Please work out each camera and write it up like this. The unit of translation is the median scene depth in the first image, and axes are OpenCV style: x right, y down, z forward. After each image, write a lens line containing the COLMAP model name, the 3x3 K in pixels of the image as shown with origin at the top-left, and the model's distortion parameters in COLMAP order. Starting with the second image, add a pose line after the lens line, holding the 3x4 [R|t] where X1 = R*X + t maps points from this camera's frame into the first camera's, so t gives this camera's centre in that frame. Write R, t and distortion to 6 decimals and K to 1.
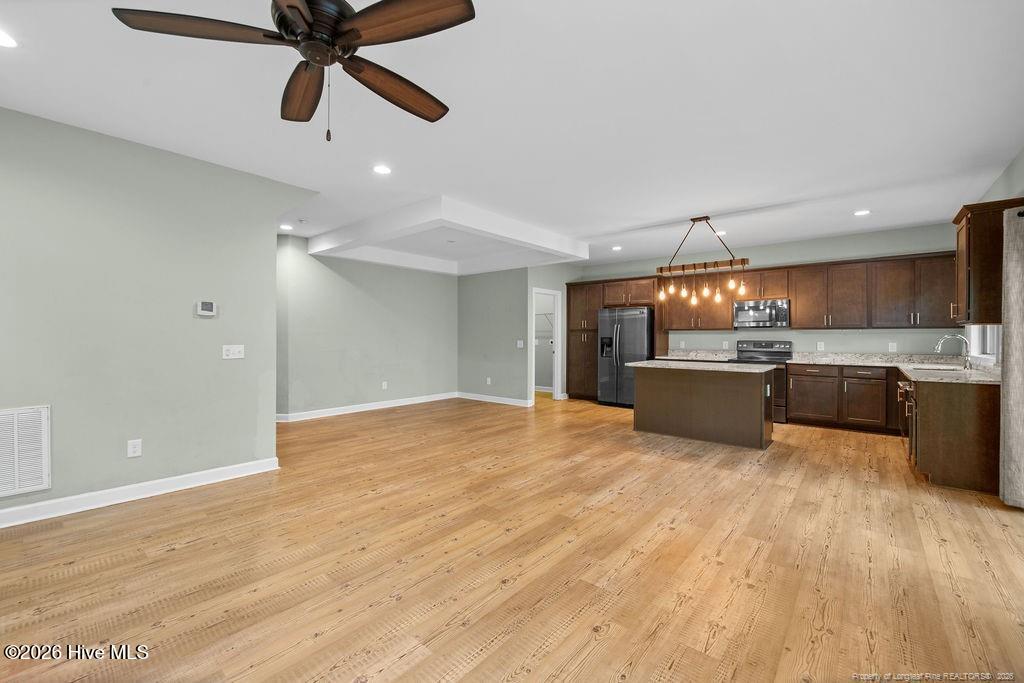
lens RADIAL K [[419.4, 0, 509.8], [0, 419.4, 339.4], [0, 0, 1]] dist [-0.012303, -0.000059]
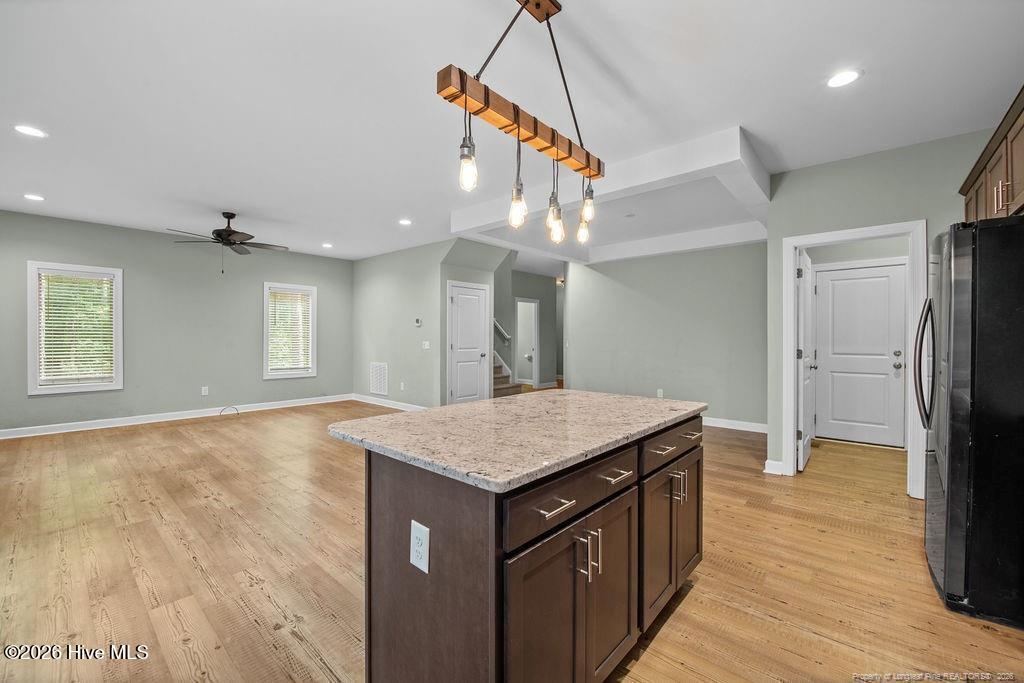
lens RADIAL K [[419.4, 0, 509.1], [0, 419.4, 338.8], [0, 0, 1]] dist [-0.012303, -0.000059]
pose [[-0.024424, 0.003470, -0.999696, 1.321165], [-0.006746, 0.999971, 0.003635, -0.009469], [0.999679, 0.006832, -0.024400, 1.603974]]
